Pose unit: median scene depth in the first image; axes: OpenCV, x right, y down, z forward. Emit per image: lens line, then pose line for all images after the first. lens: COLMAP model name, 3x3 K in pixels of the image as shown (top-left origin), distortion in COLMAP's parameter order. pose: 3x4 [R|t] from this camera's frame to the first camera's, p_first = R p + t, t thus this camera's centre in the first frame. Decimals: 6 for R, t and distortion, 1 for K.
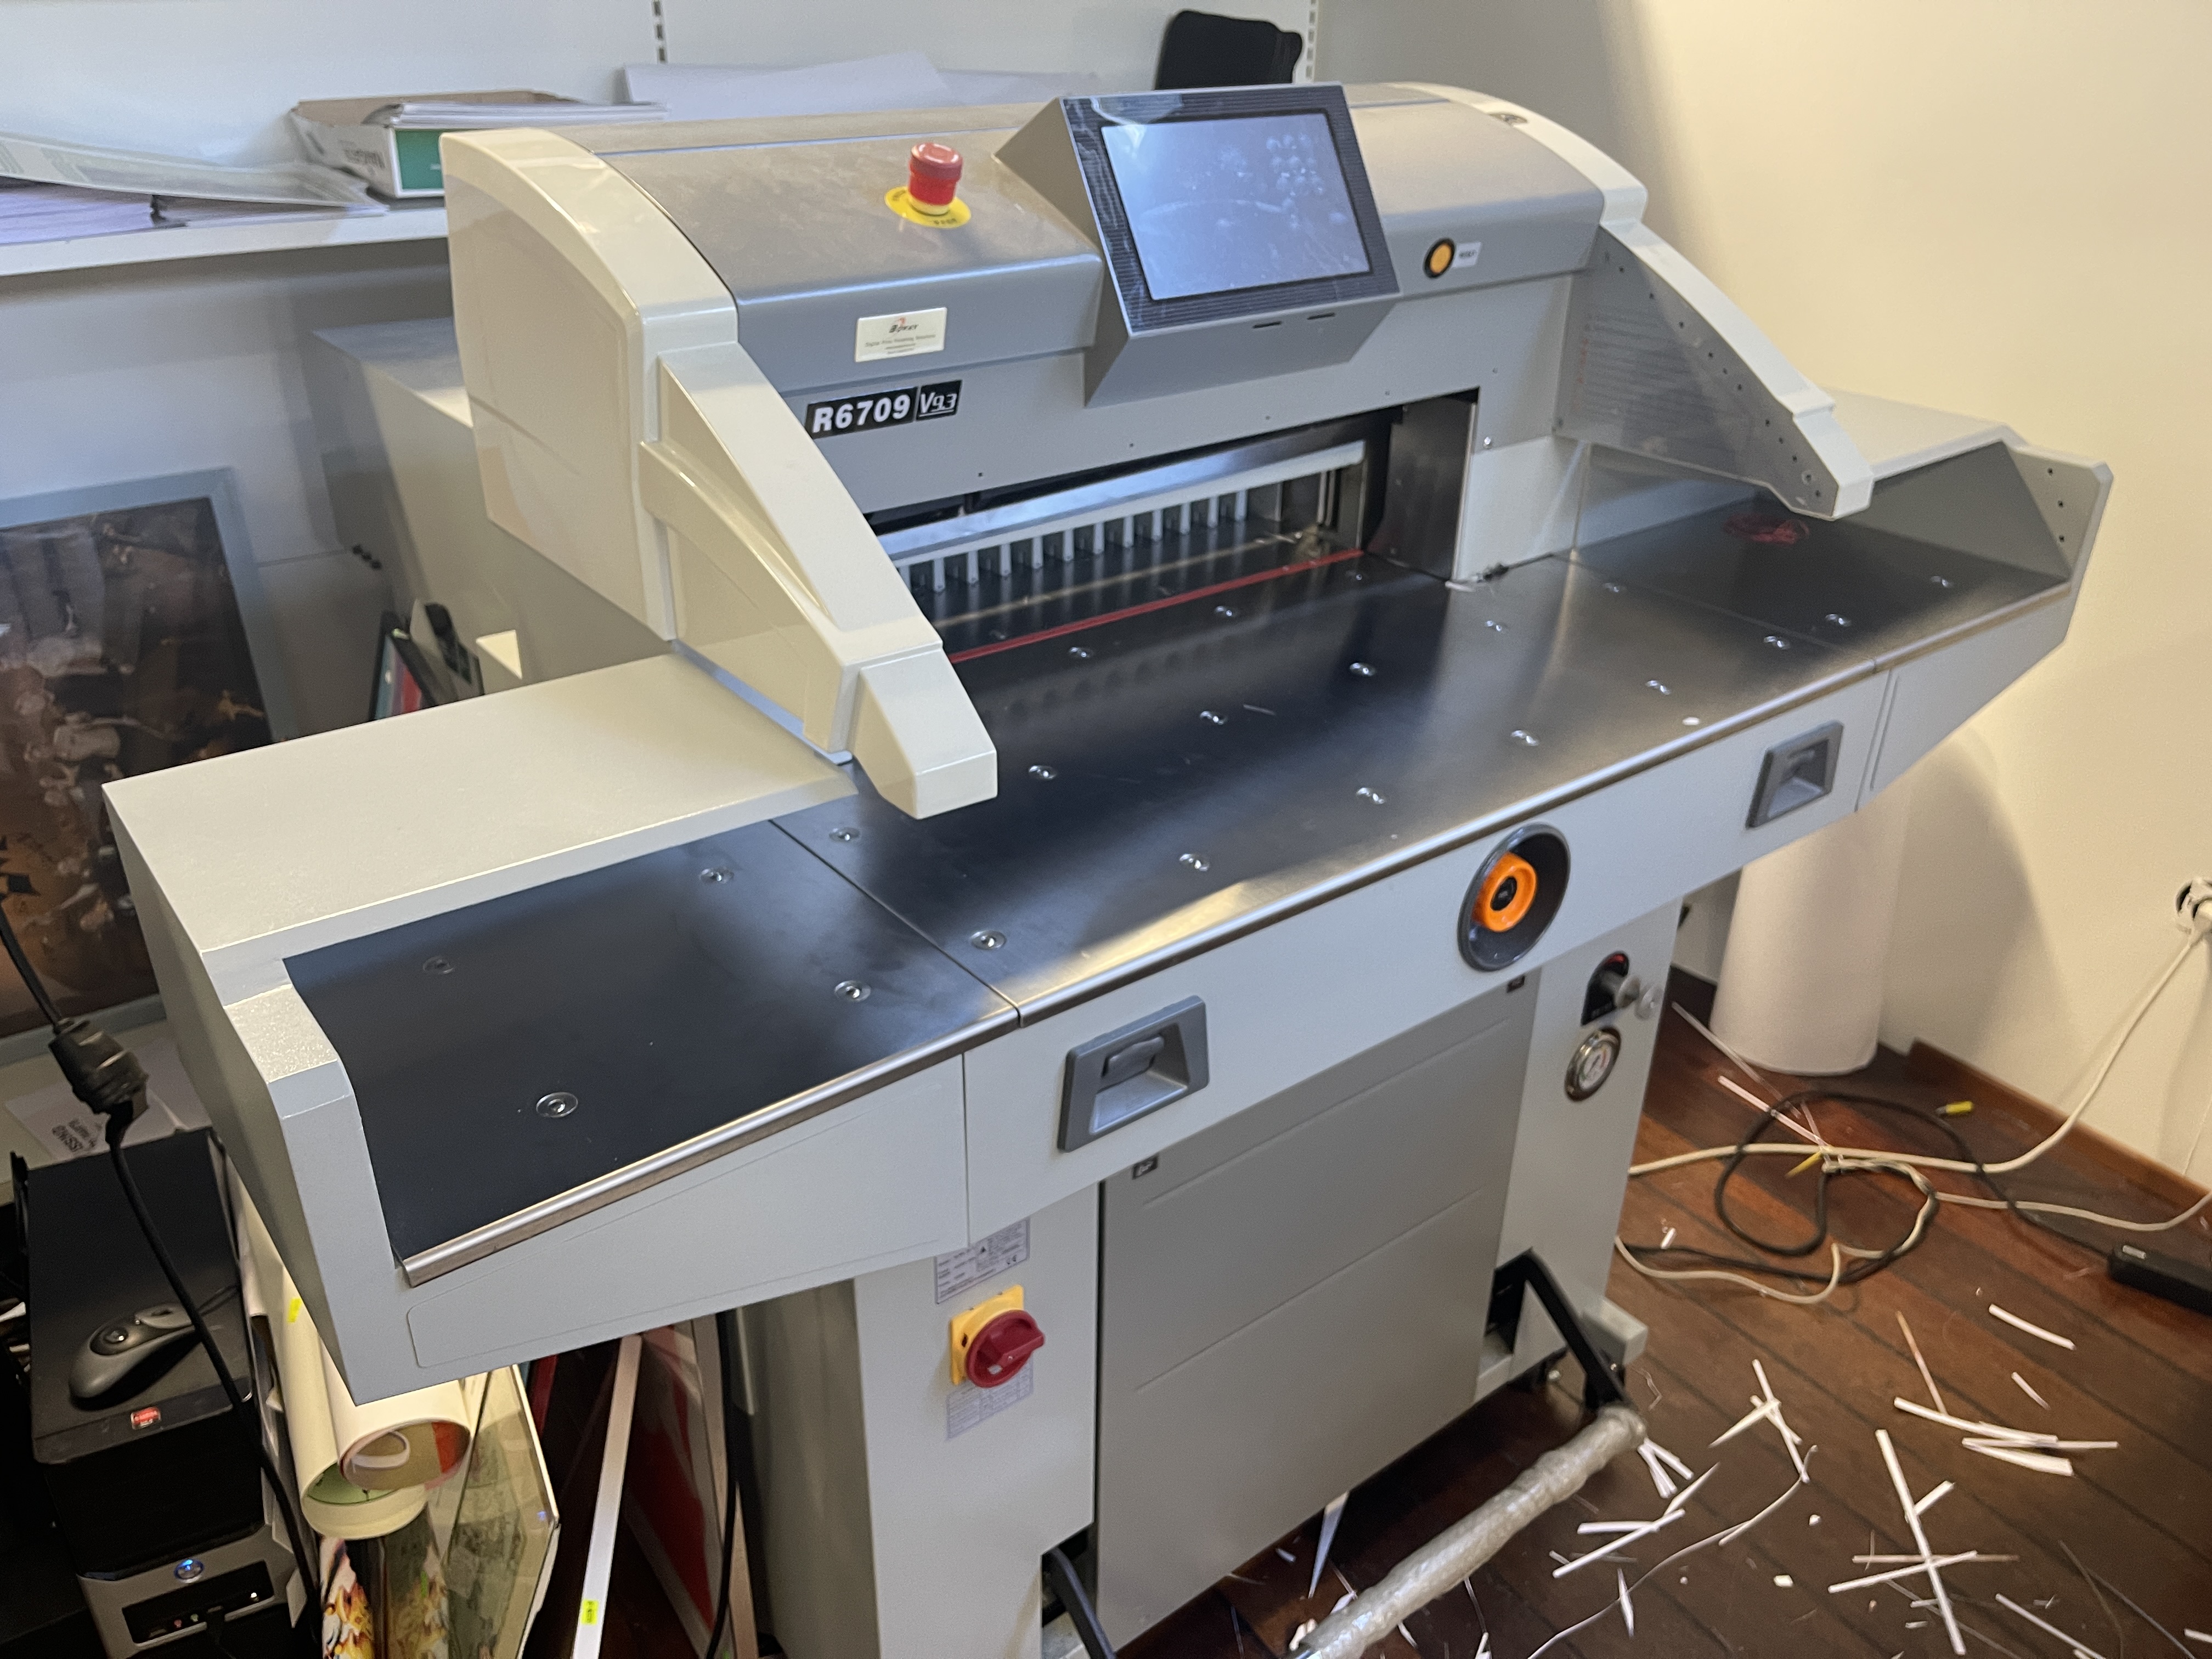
lens RADIAL K [[1706.6, 0, 1104.7], [0, 1706.6, 852.3], [0, 0, 1]] dist [0.049576, -0.055979]
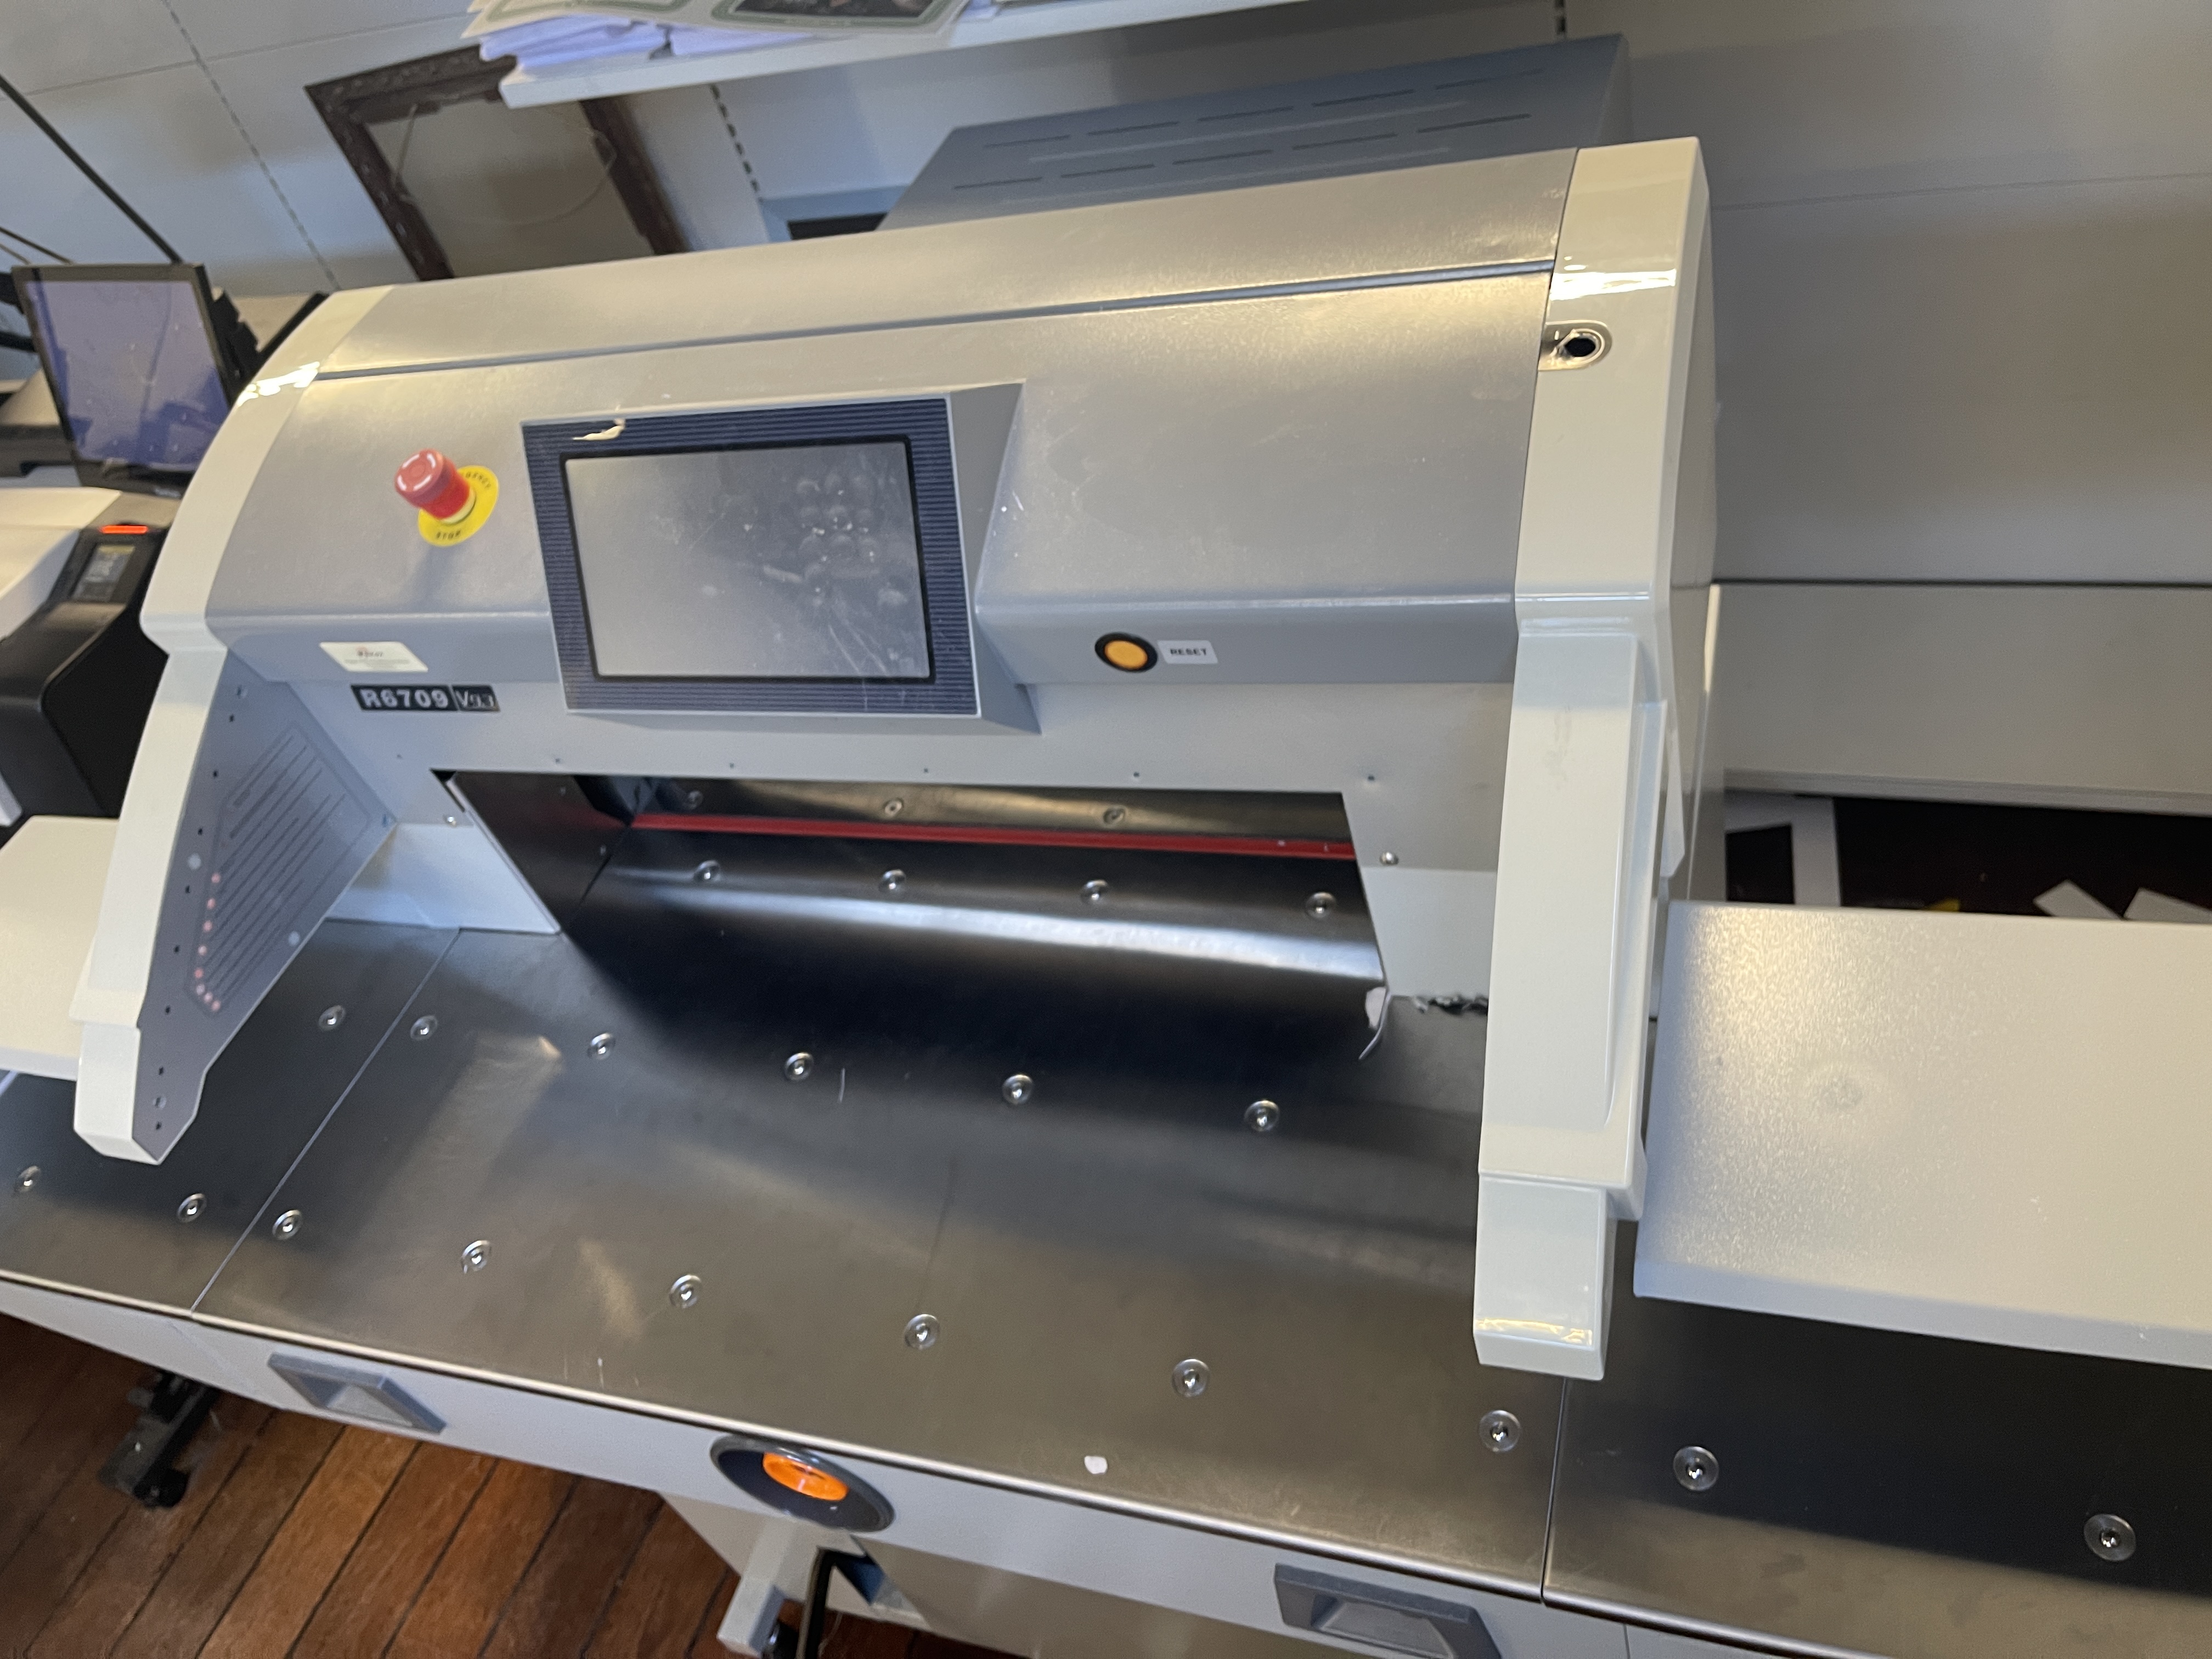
lens RADIAL K [[1706.6, 0, 1092.5], [0, 1706.6, 835.7], [0, 0, 1]] dist [0.049576, -0.055979]
pose [[0.539949, 0.467808, -0.699722, 0.793177], [-0.141579, 0.869956, 0.472369, -0.696734], [0.829705, -0.155989, 0.535963, 0.757674]]
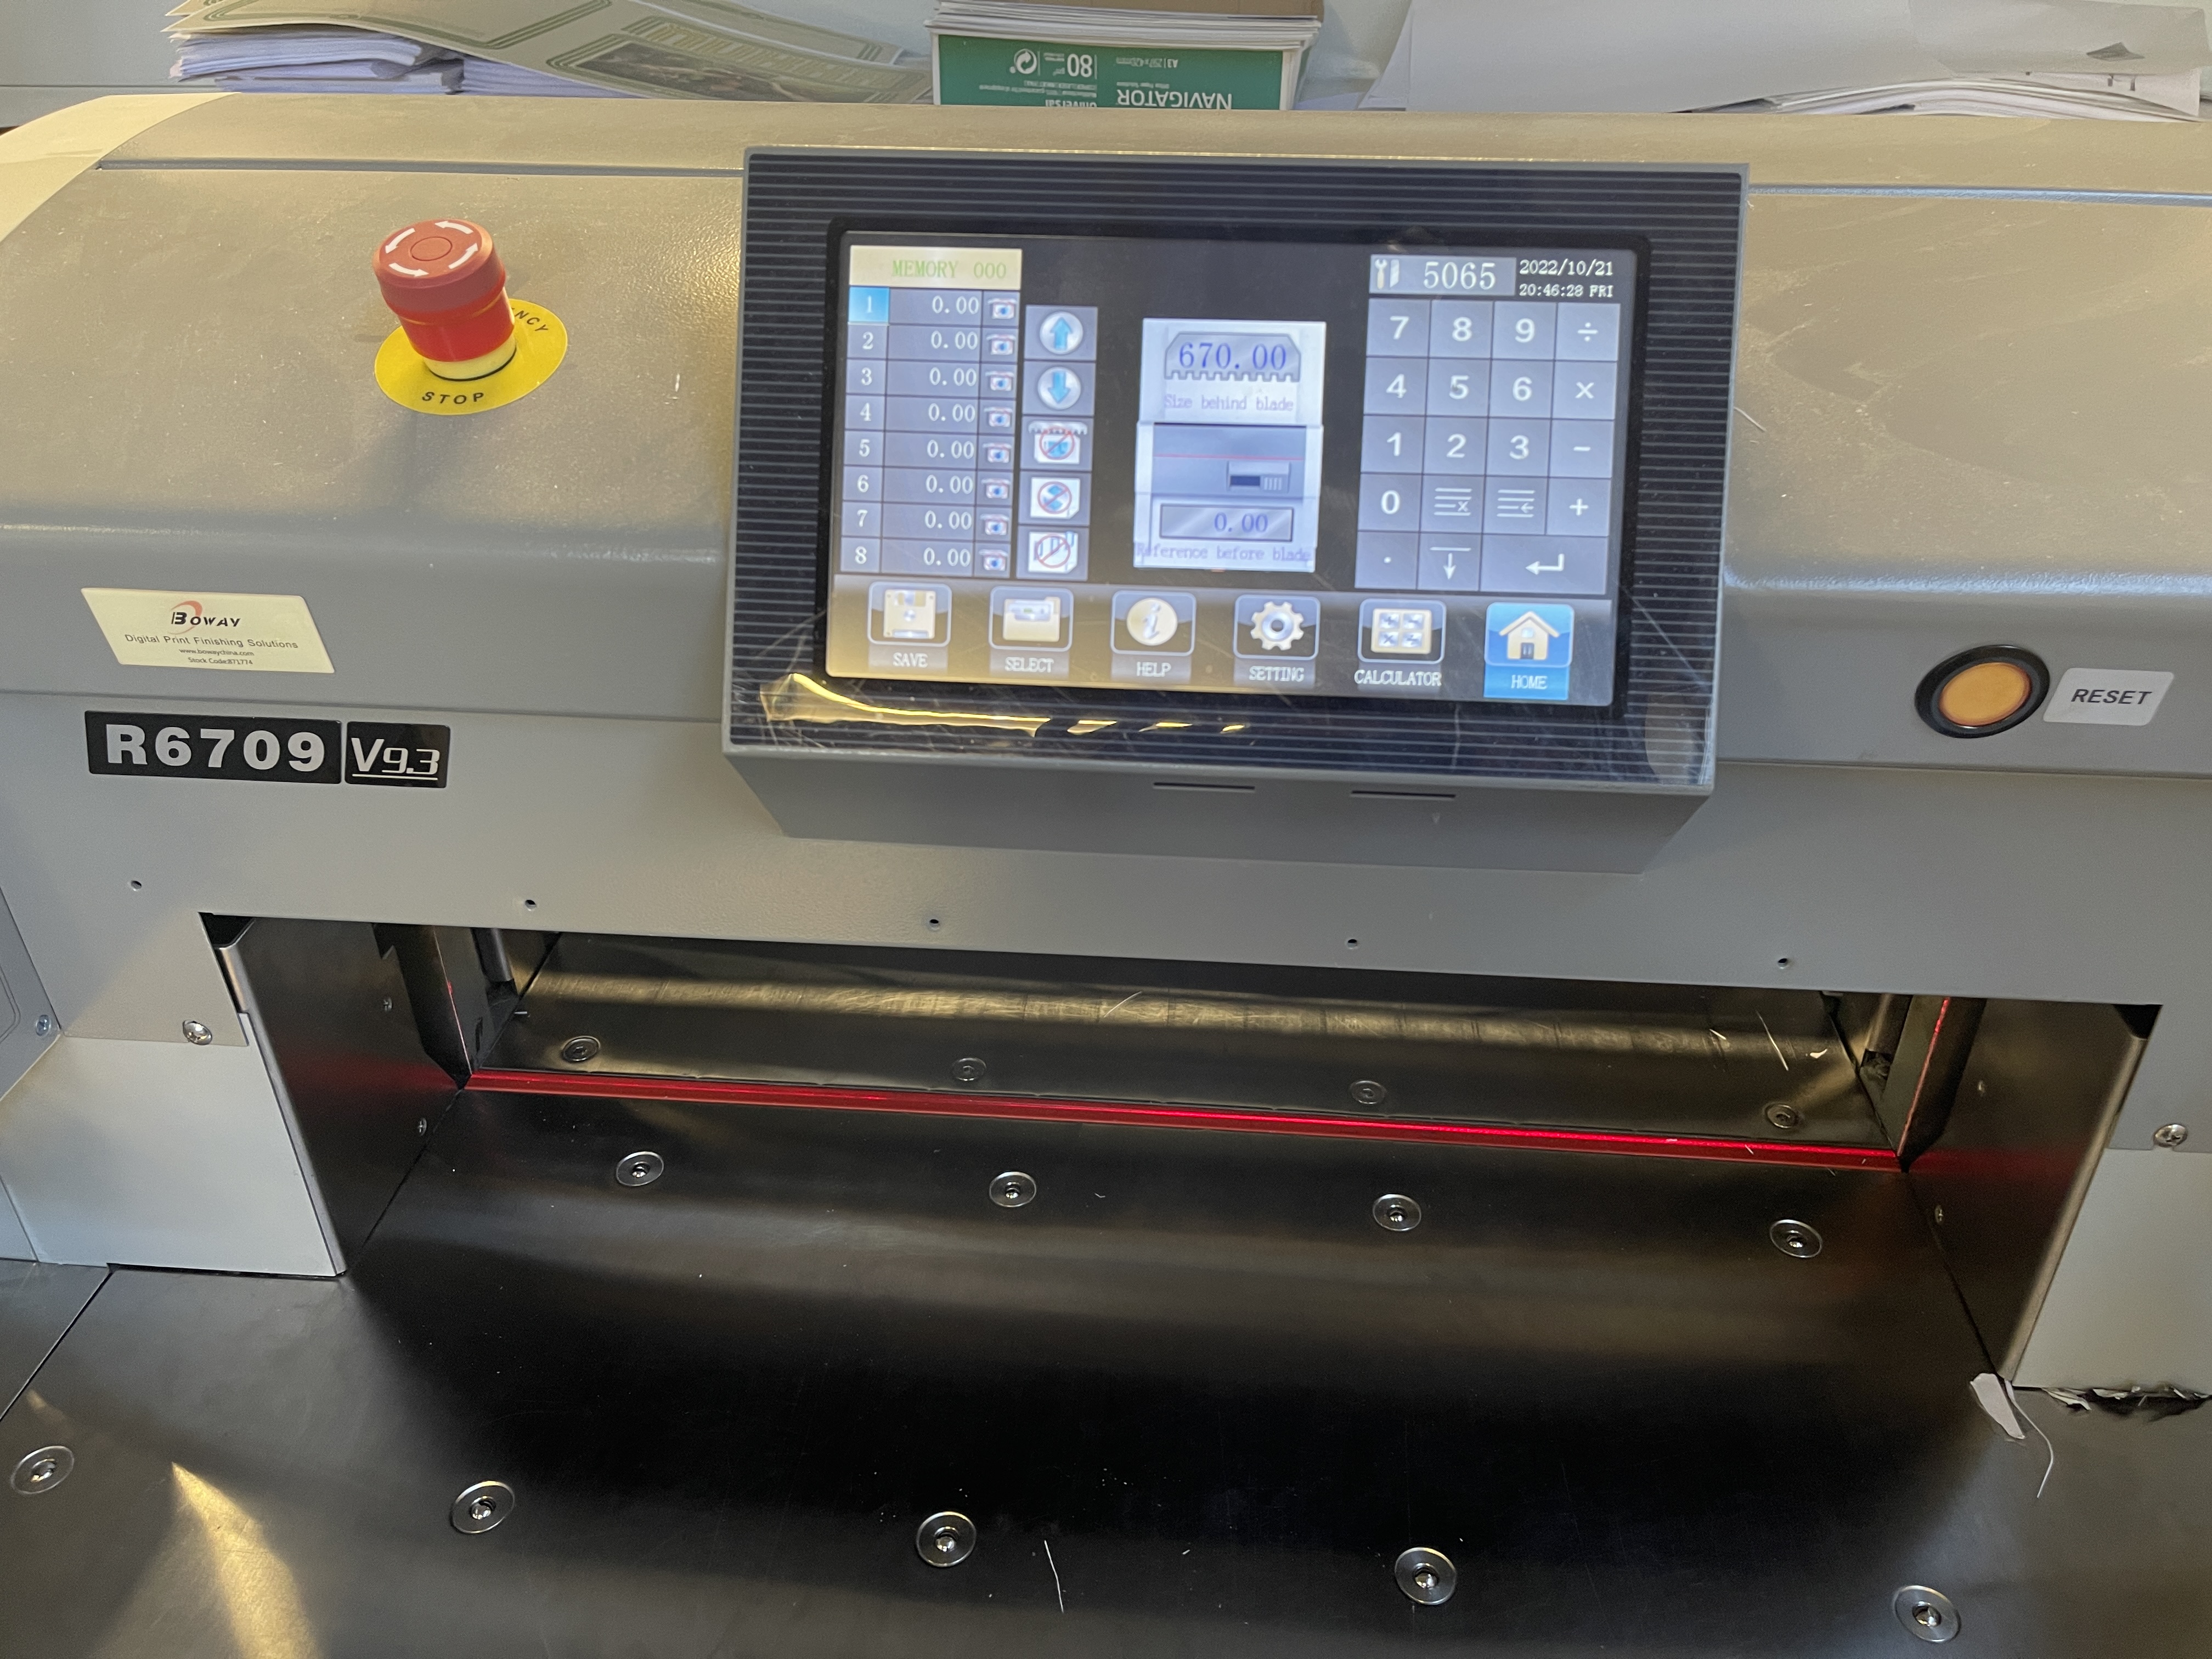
lens RADIAL K [[1706.6, 0, 1128.4], [0, 1706.6, 818.0], [0, 0, 1]] dist [0.049576, -0.055979]
pose [[0.735600, 0.348570, -0.580854, 0.330740], [-0.312458, 0.935382, 0.165622, -0.387611], [0.601051, 0.059661, 0.796980, 0.742766]]
